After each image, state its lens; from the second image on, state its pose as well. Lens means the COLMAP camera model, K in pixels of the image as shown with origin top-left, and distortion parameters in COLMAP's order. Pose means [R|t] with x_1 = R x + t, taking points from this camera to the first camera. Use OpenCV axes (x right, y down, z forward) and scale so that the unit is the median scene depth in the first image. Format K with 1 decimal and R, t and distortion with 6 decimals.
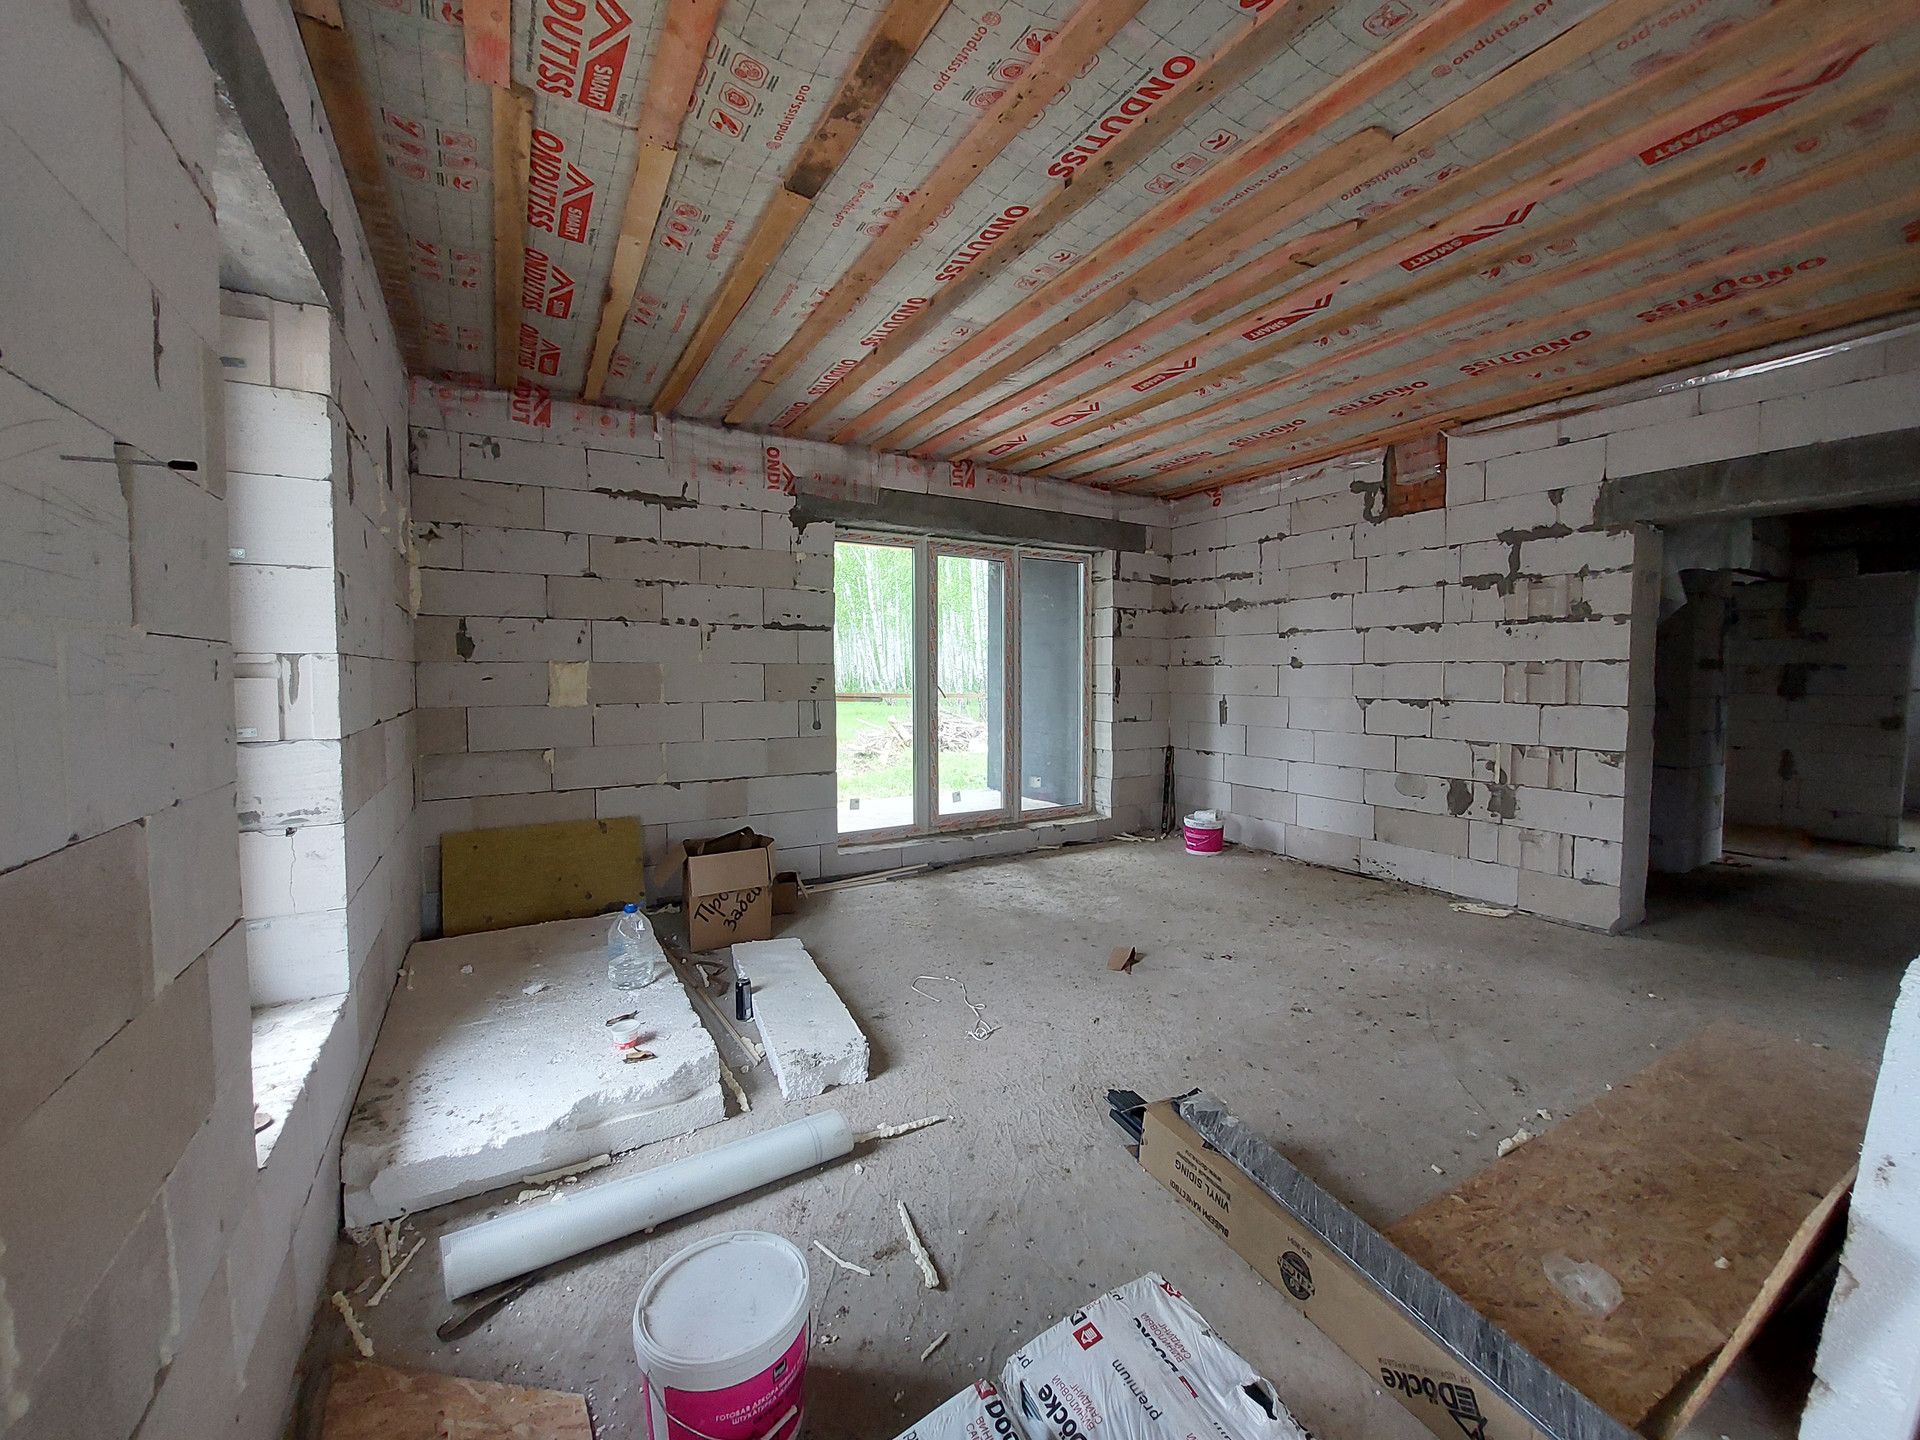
lens RADIAL K [[765.0, 0, 980.9], [0, 765.0, 708.1], [0, 0, 1]] dist [-0.014645, 0.000090]
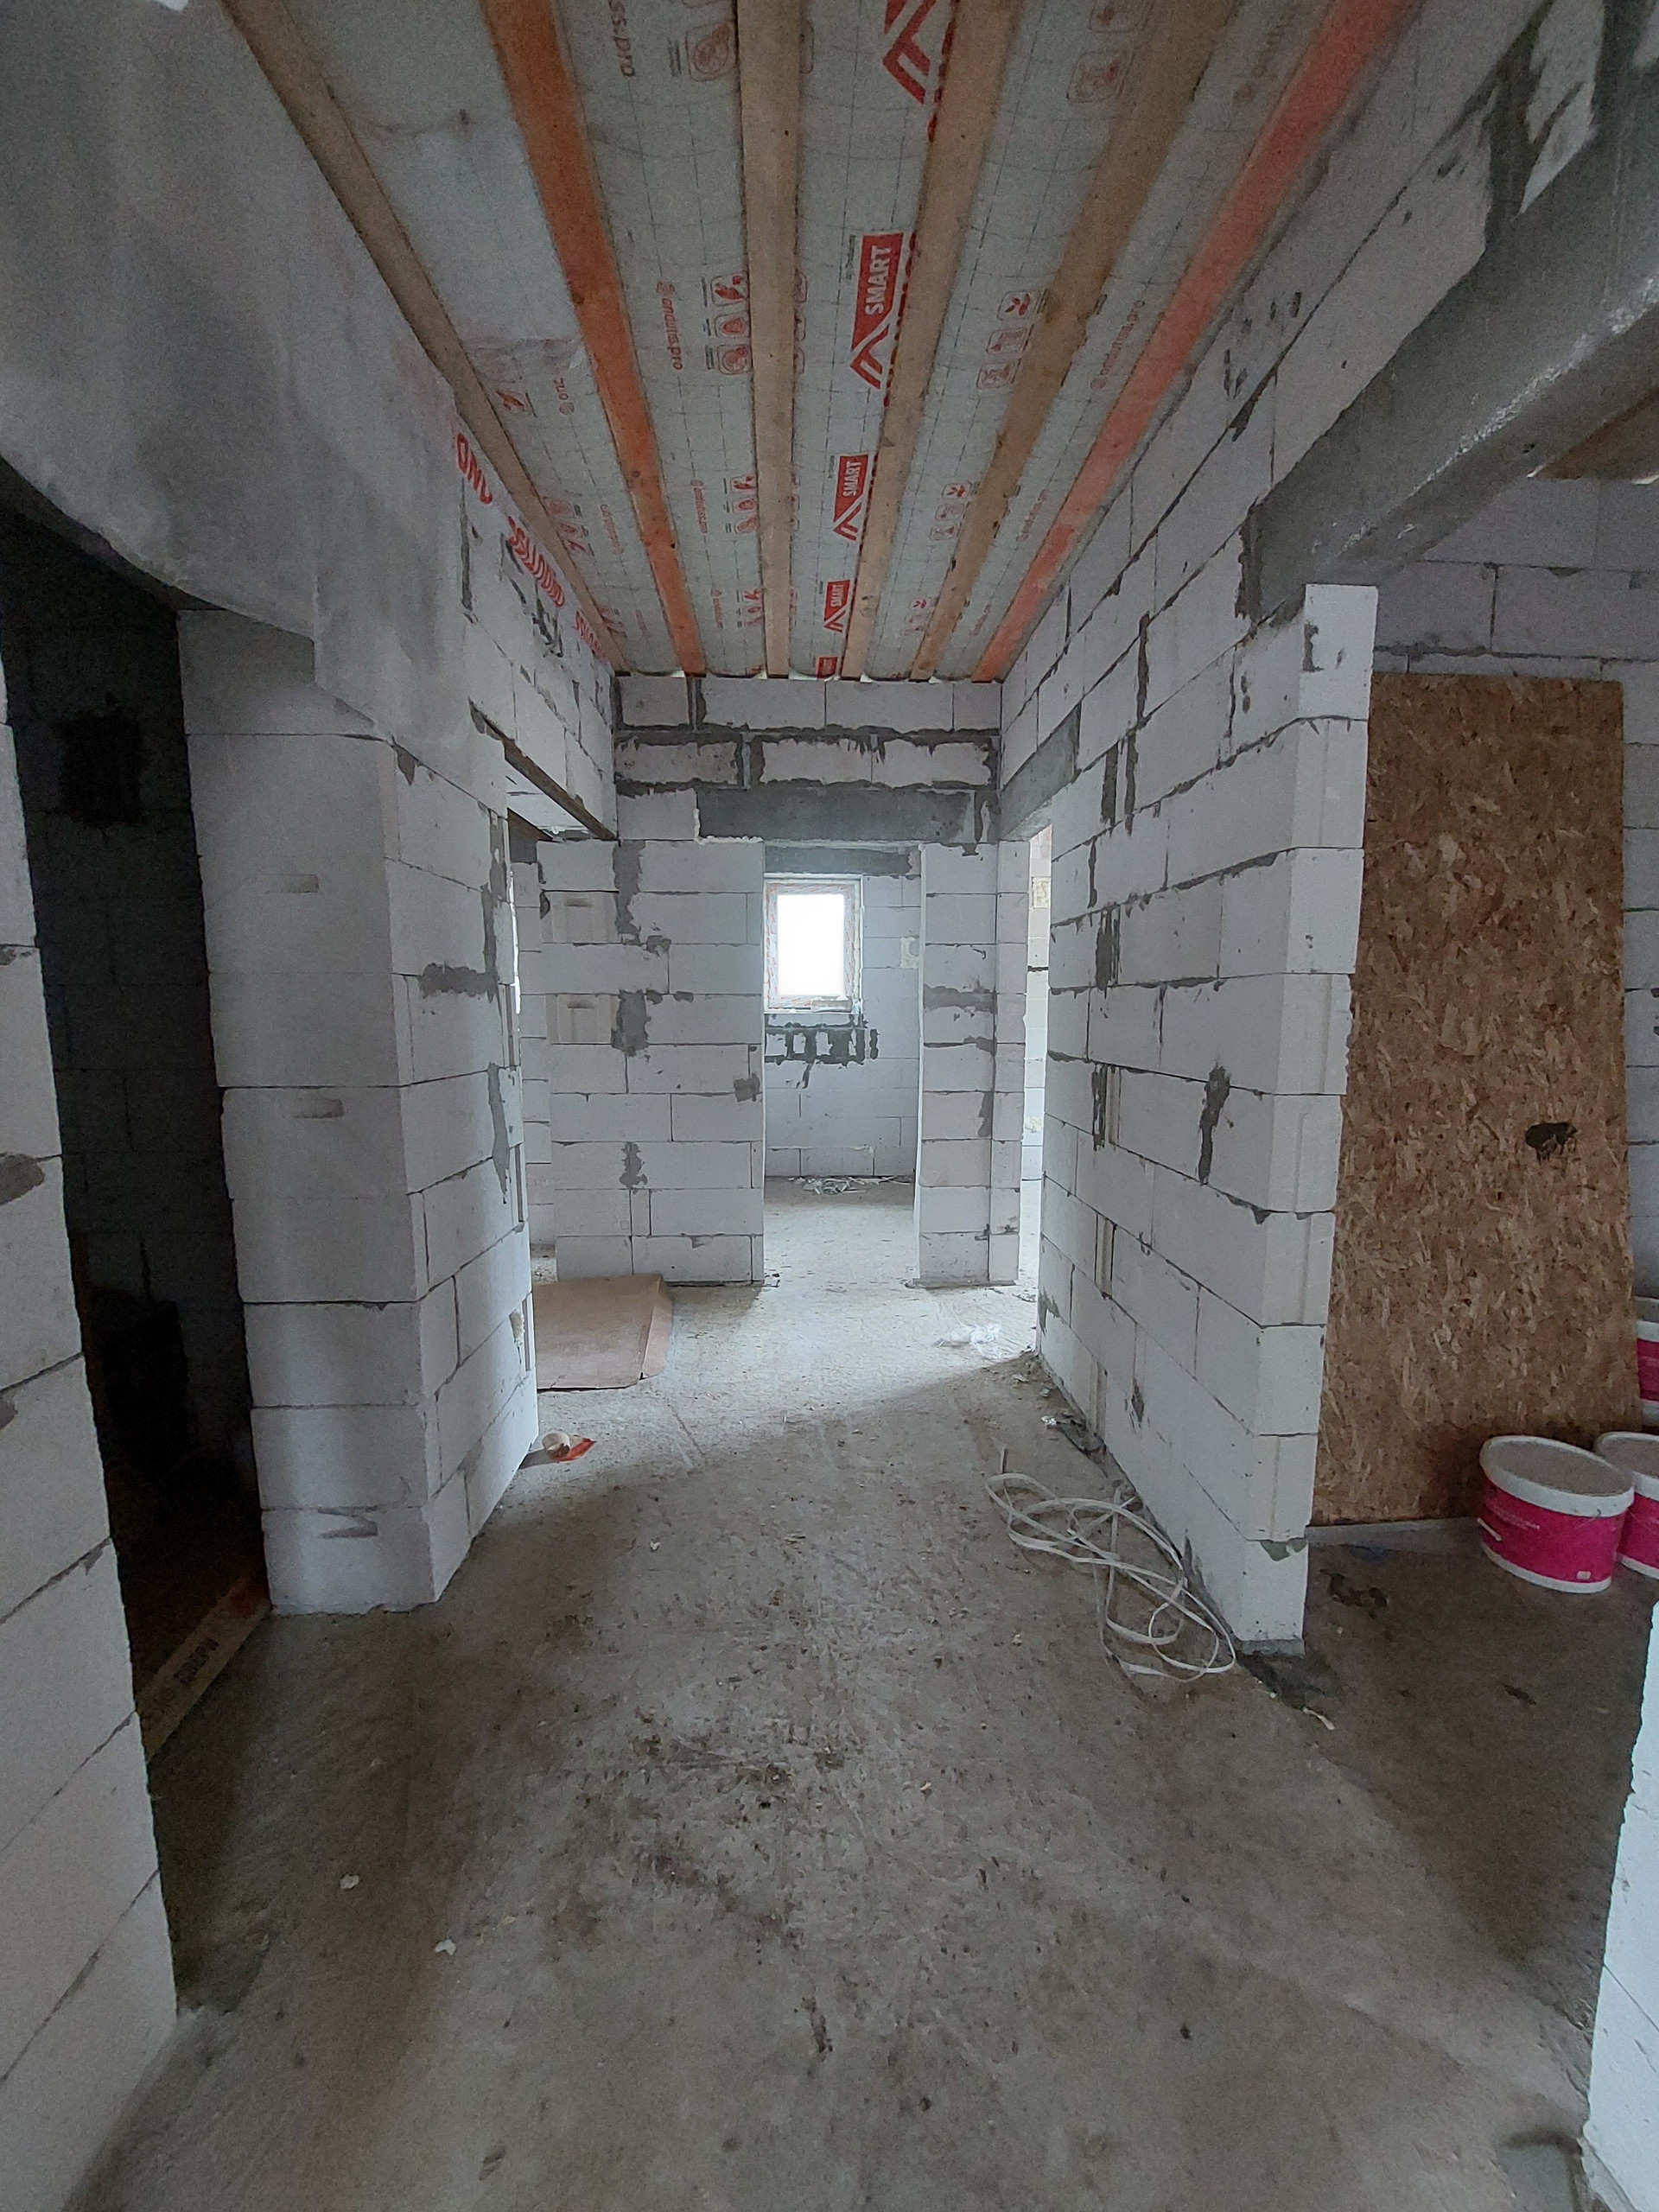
lens RADIAL K [[881.4, 0, 850.3], [0, 881.4, 1132.9], [0, 0, 1]] dist [-0.014645, 0.000090]
pose [[0.483843, -0.119744, 0.866924, 0.792018], [0.037350, 0.992518, 0.116246, -0.032379], [-0.874358, -0.023865, 0.484695, 0.732154]]
